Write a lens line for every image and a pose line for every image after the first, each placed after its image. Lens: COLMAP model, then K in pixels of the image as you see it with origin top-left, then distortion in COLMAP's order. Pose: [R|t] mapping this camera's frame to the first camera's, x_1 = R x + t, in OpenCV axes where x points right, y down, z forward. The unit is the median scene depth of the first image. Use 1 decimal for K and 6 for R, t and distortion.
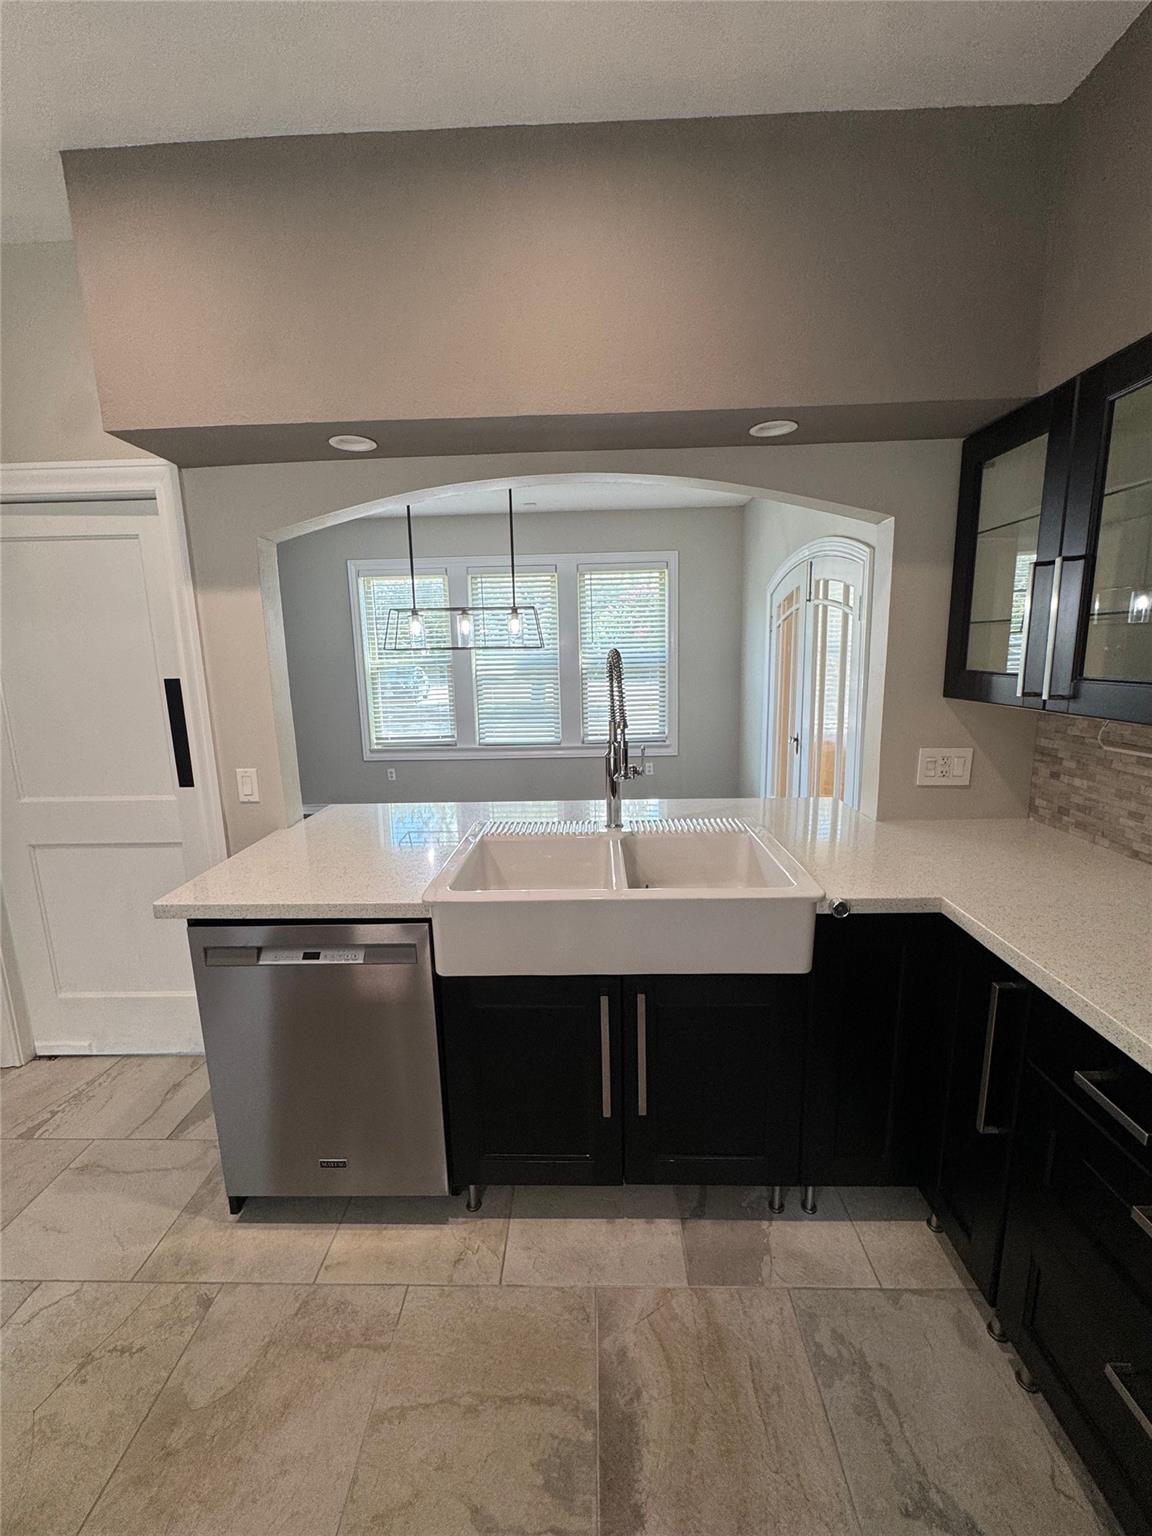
lens RADIAL K [[610.5, 0, 576.0], [0, 610.5, 768.0], [0, 0, 1]] dist [-0.000014, -0.000092]
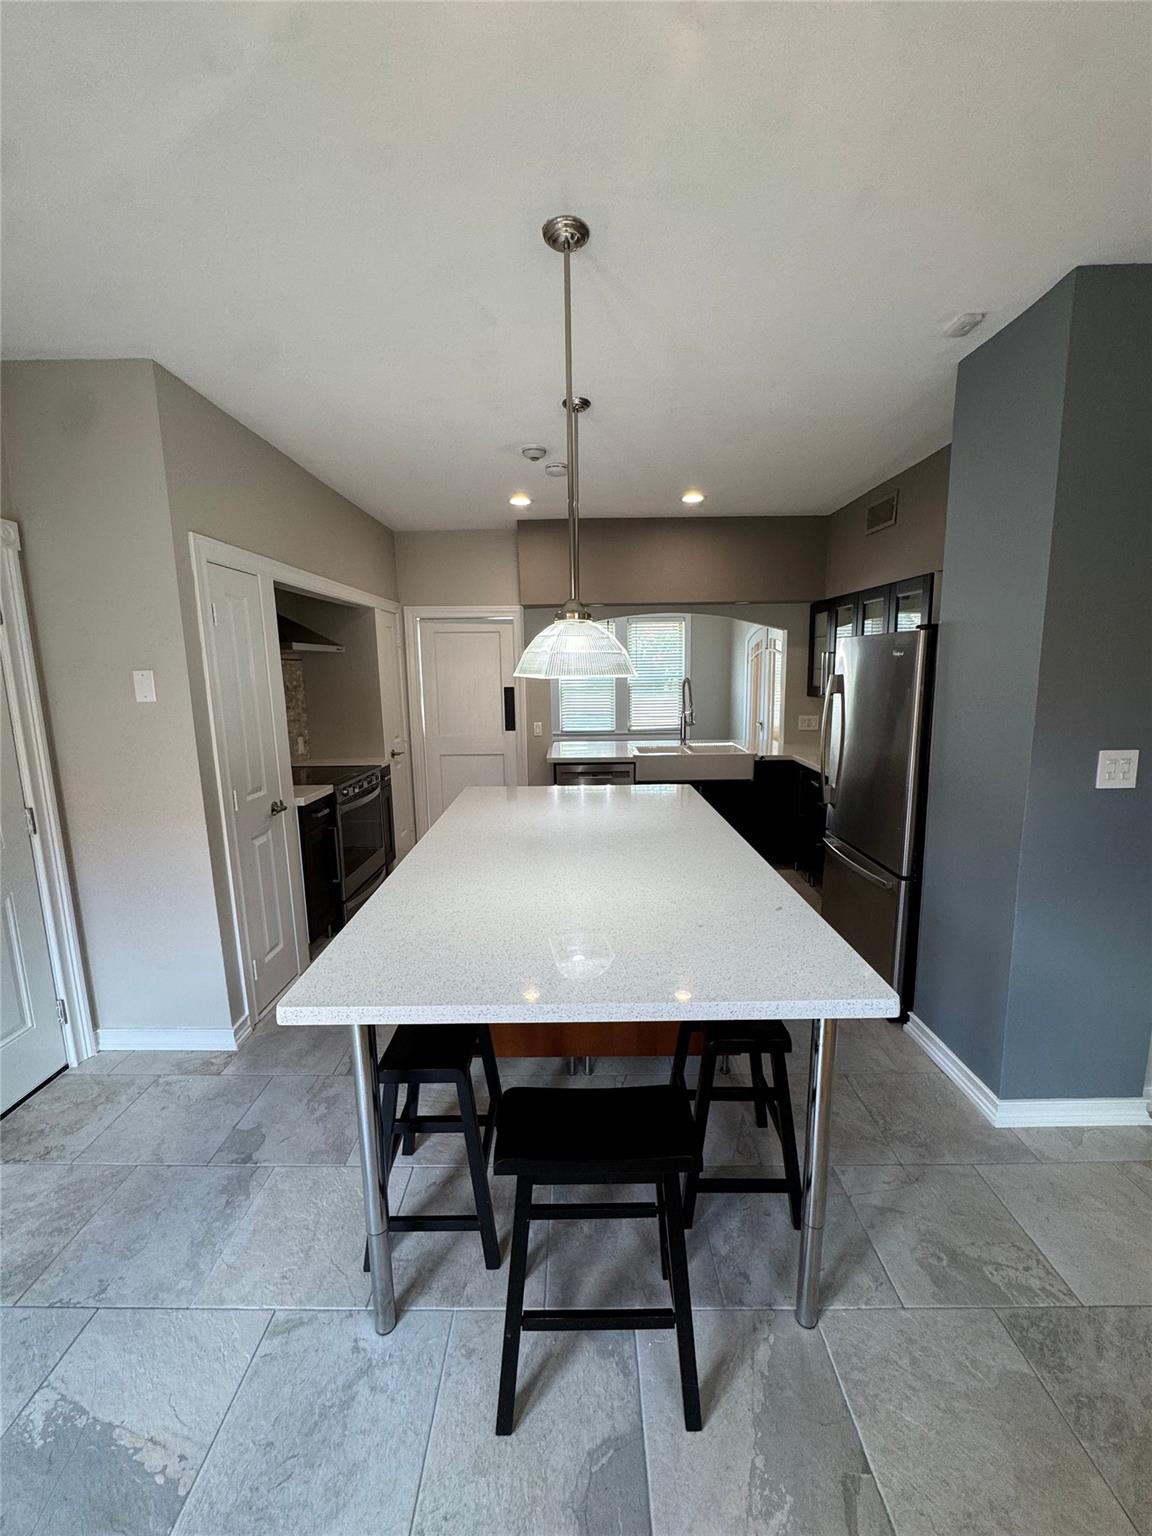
lens RADIAL K [[623.6, 0, 576.0], [0, 623.6, 768.0], [0, 0, 1]] dist [-0.000284, -0.000098]
pose [[0.999698, 0.005750, 0.023884, -0.442237], [-0.005192, 0.999713, -0.023384, 0.250337], [-0.024012, 0.023253, 0.999441, -1.594300]]
